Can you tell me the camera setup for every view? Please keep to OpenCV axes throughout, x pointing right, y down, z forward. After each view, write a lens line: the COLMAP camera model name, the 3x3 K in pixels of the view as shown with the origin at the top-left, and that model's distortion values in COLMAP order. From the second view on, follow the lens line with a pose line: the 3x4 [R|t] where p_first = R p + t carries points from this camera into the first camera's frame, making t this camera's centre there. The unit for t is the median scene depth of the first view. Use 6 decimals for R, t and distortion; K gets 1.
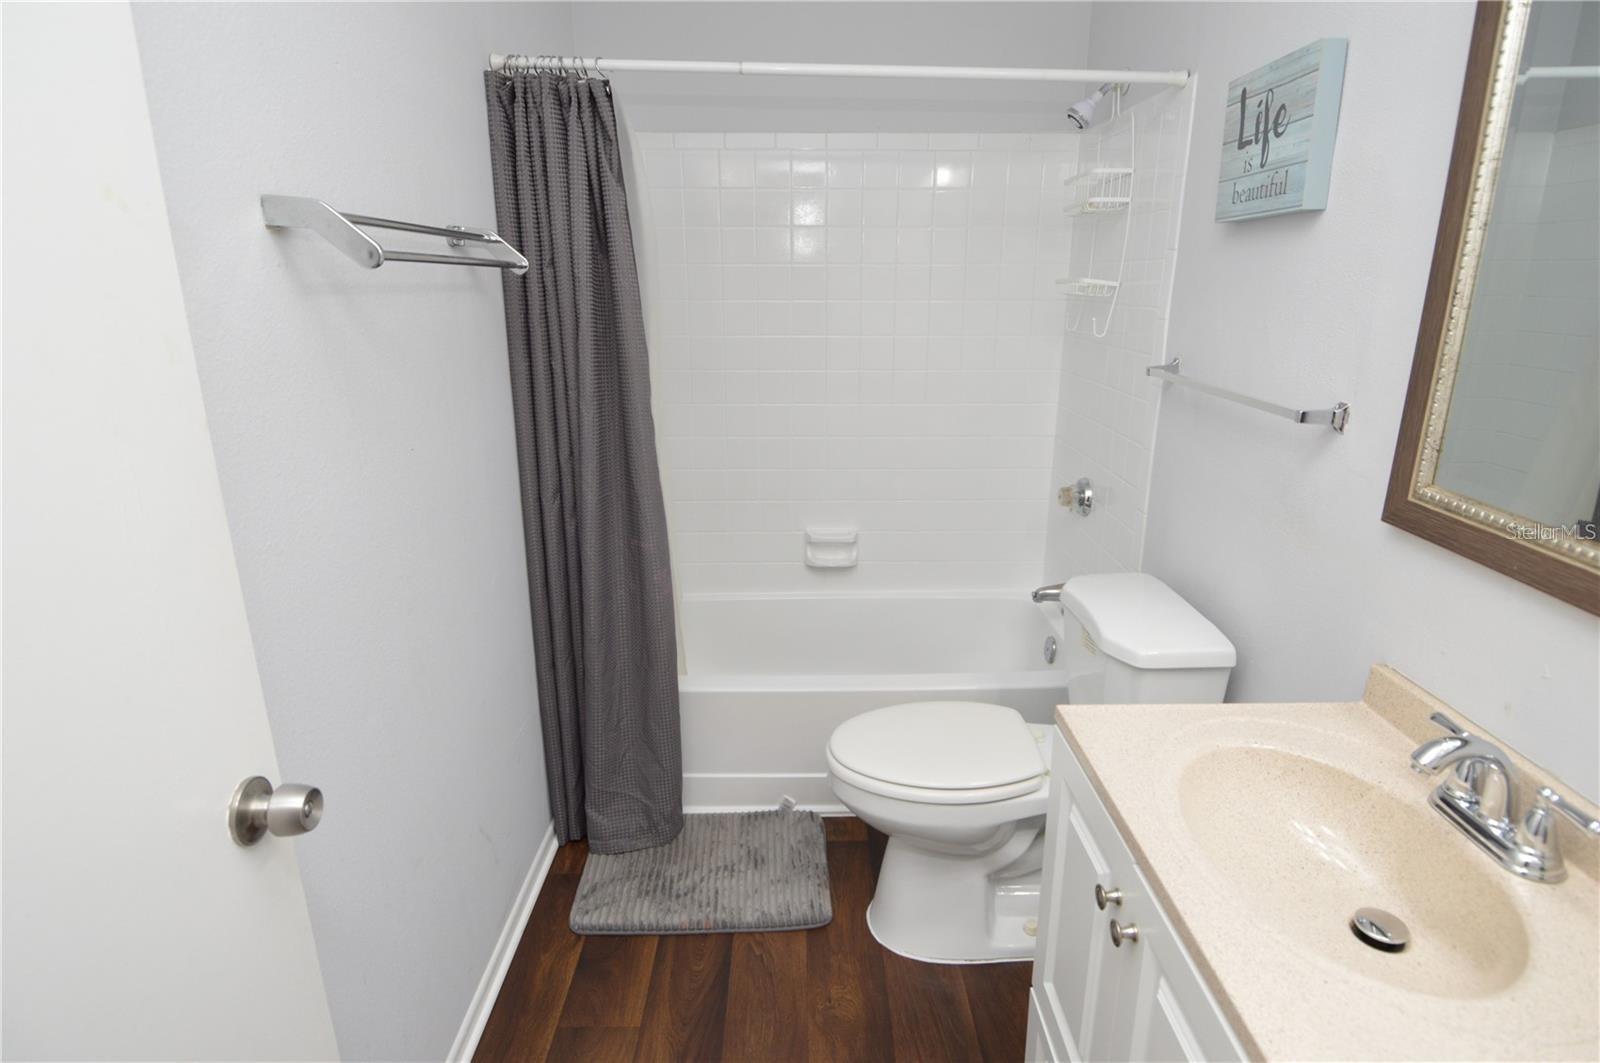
lens RADIAL K [[853.1, 0, 801.8], [0, 853.1, 524.9], [0, 0, 1]] dist [0.000920, -0.018152]
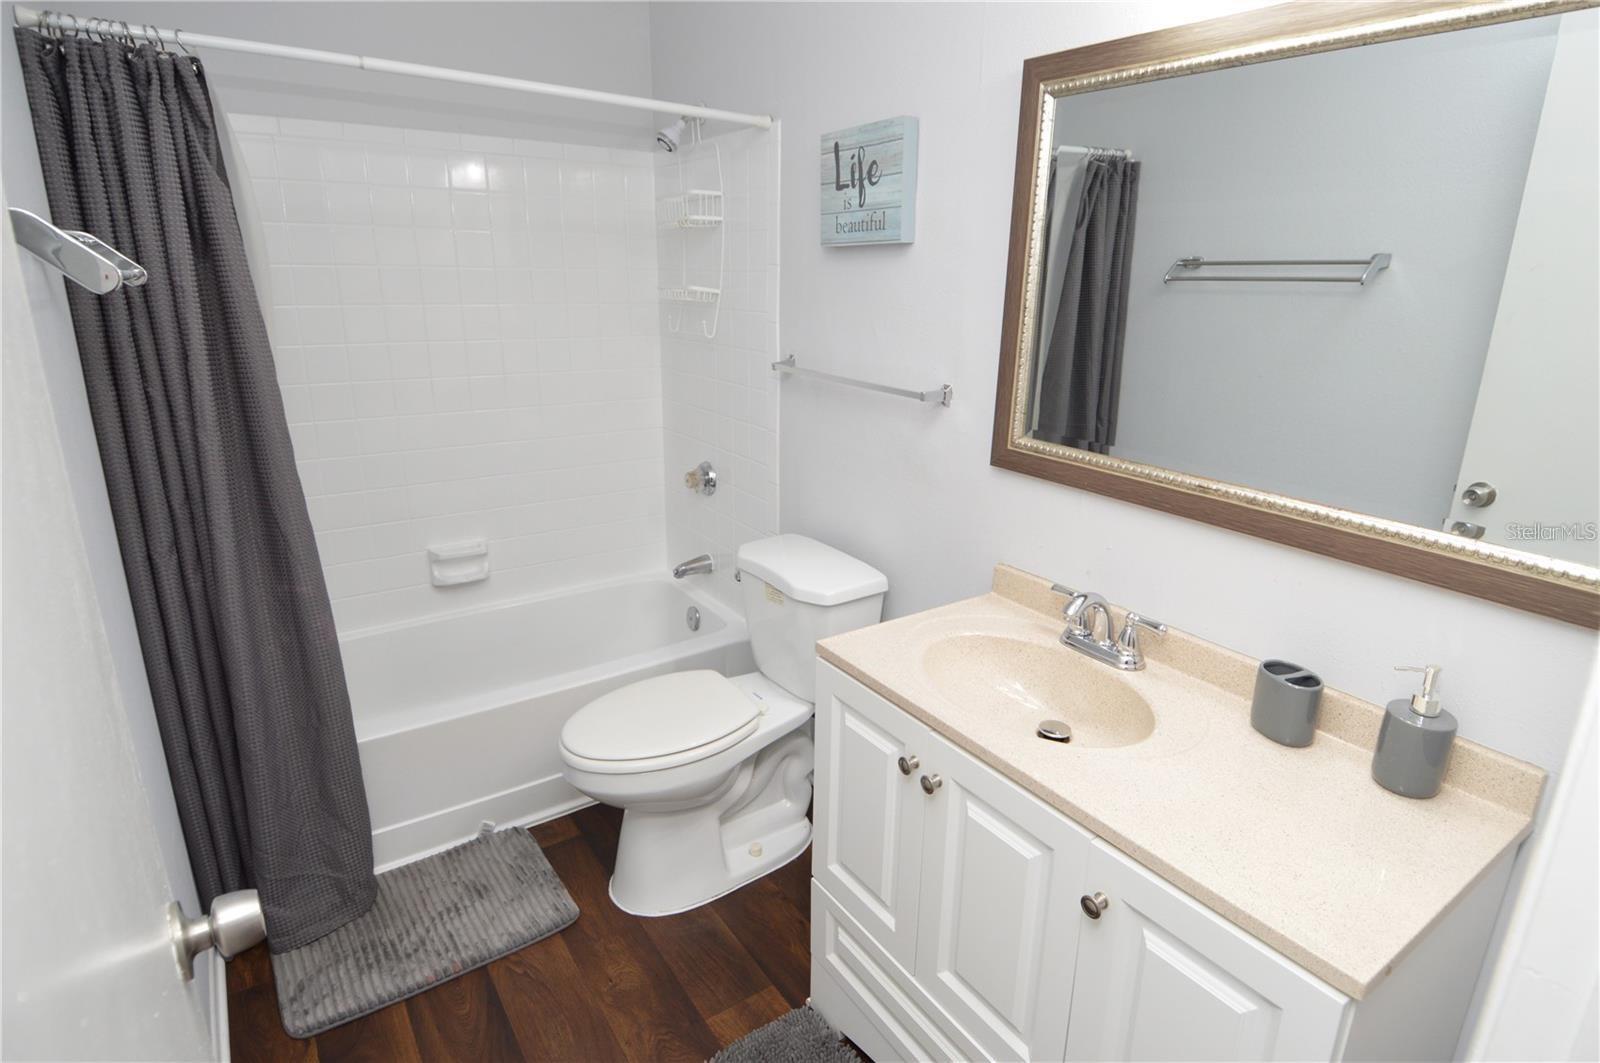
lens RADIAL K [[853.1, 0, 807.7], [0, 853.1, 527.3], [0, 0, 1]] dist [0.000920, -0.018152]
pose [[0.829465, -0.146666, 0.538959, -0.236208], [0.140789, 0.988654, 0.052365, -0.012837], [-0.540524, 0.032444, 0.840703, -0.028163]]
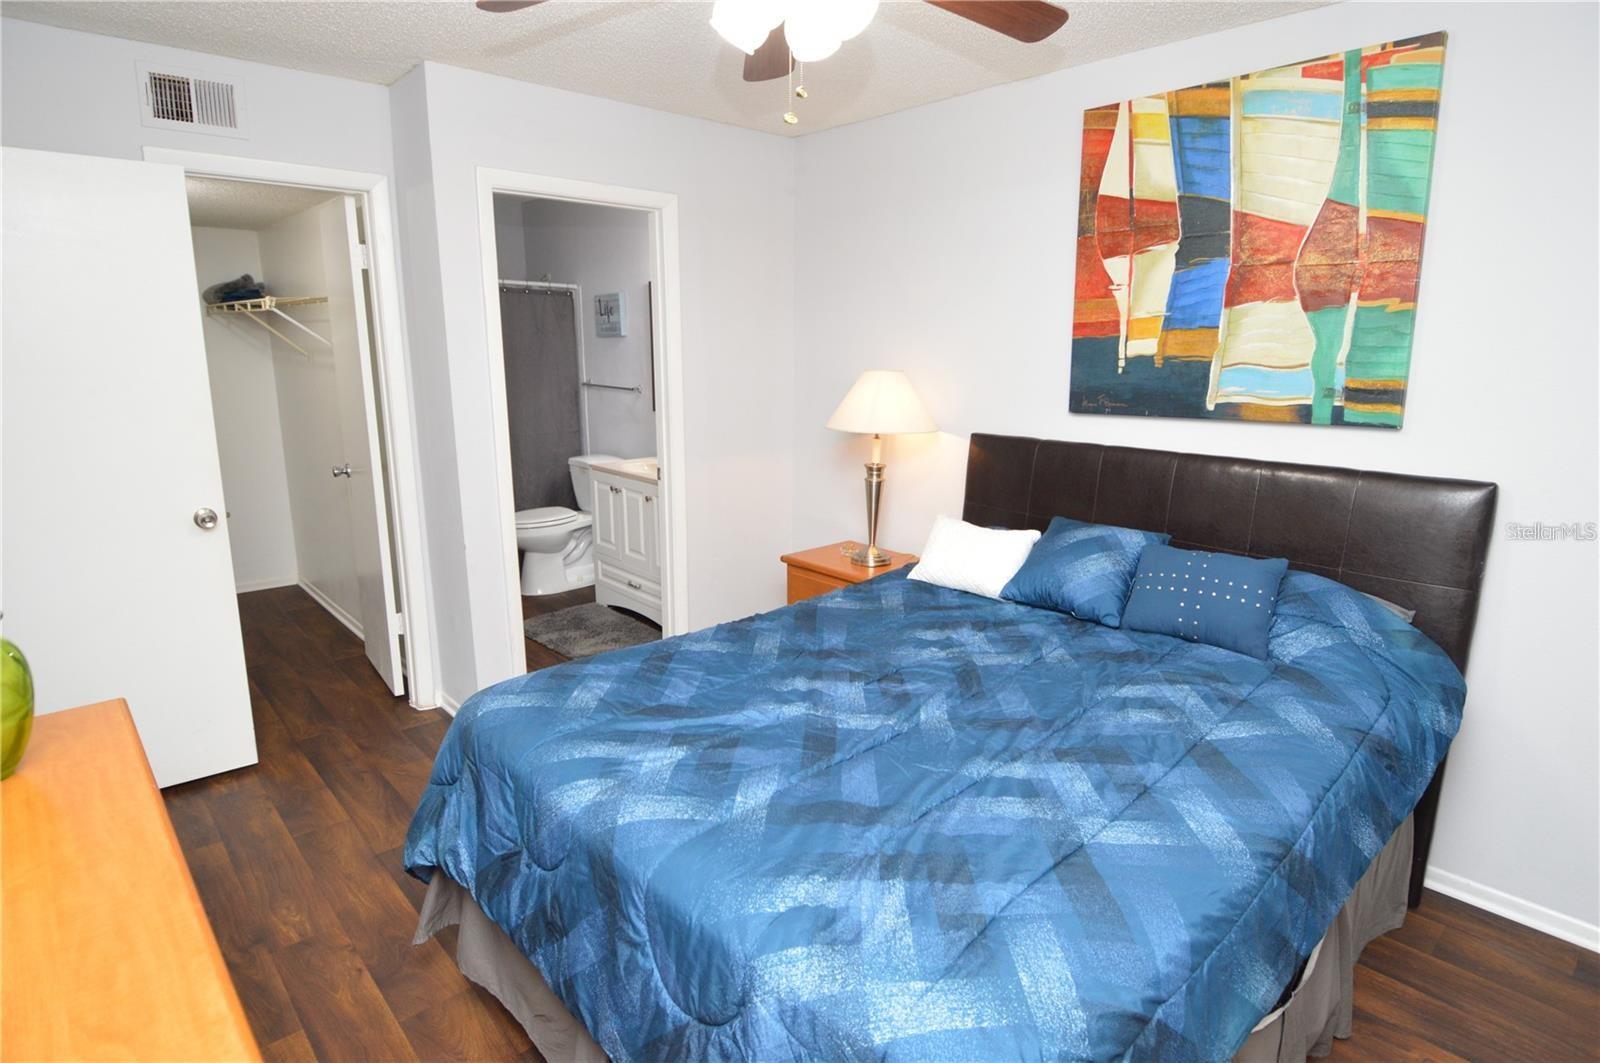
lens RADIAL K [[853.1, 0, 800.5], [0, 853.1, 543.0], [0, 0, 1]] dist [0.000920, -0.018152]
pose [[0.742932, -0.149959, 0.652353, -1.045902], [0.178065, 0.983742, 0.023348, 0.431017], [-0.645248, 0.098815, 0.757556, -1.677870]]
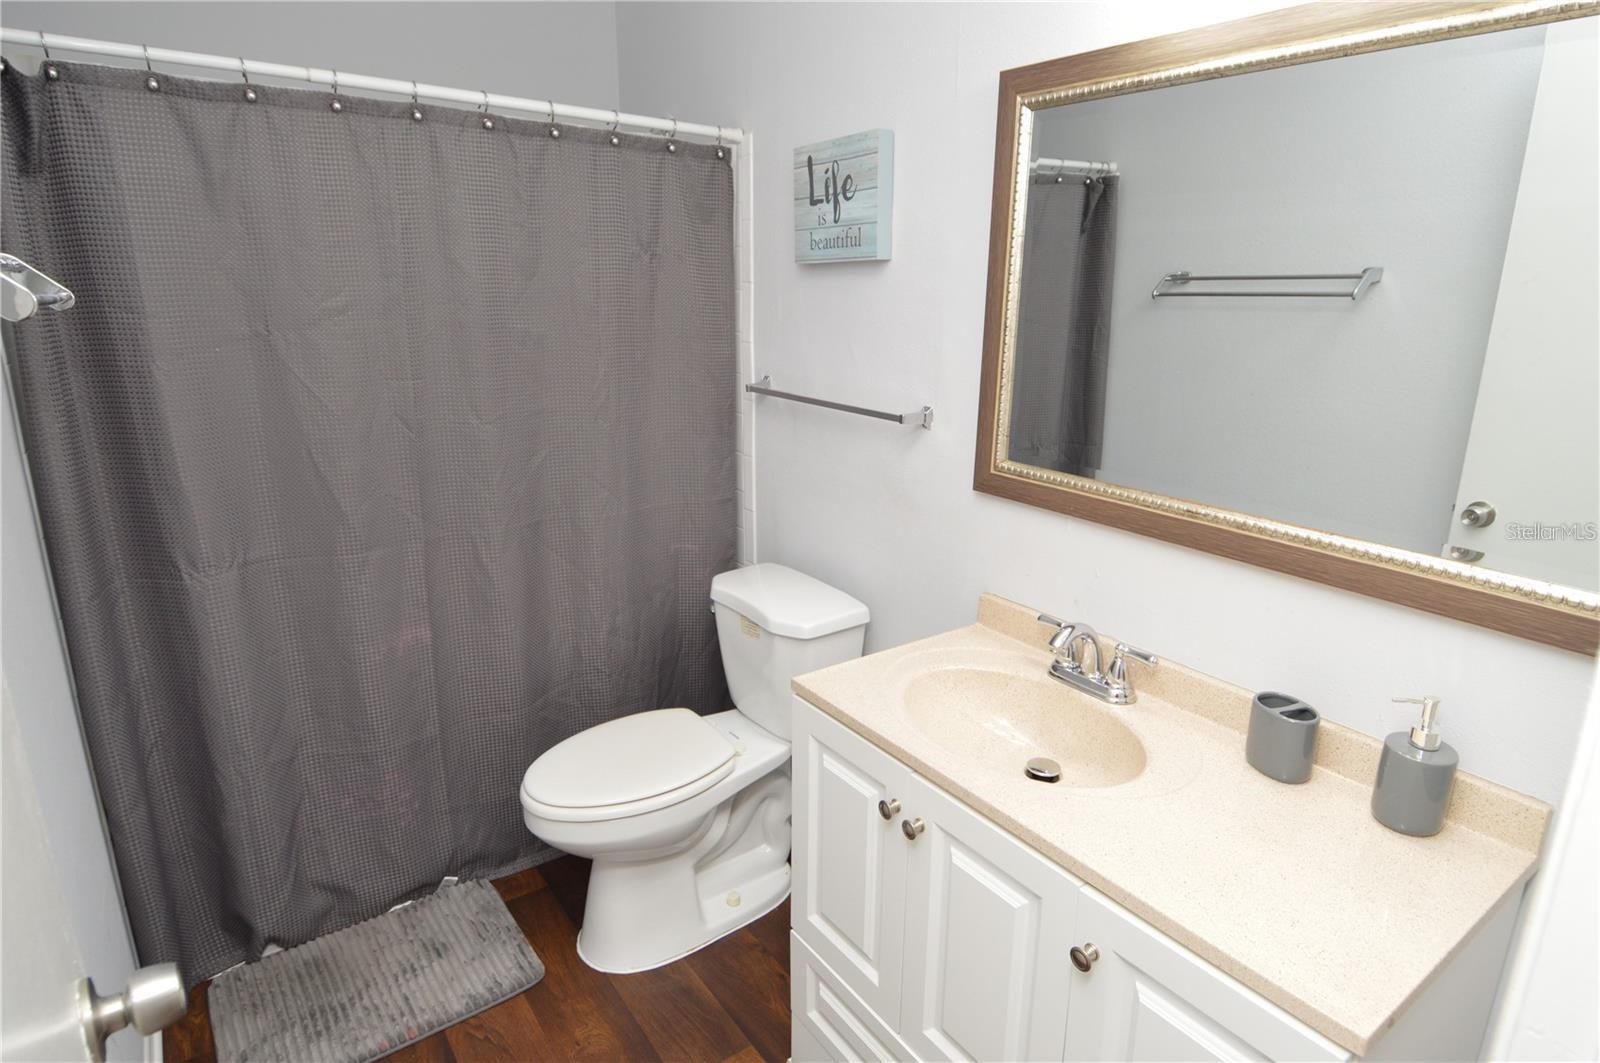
lens RADIAL K [[891.2, 0, 812.3], [0, 891.2, 531.9], [0, 0, 1]] dist [0.001058, -0.018698]
pose [[0.815956, -0.143237, 0.560088, -0.223805], [0.151047, 0.987988, 0.032618, -0.015617], [-0.558032, 0.057985, 0.827791, -0.029494]]
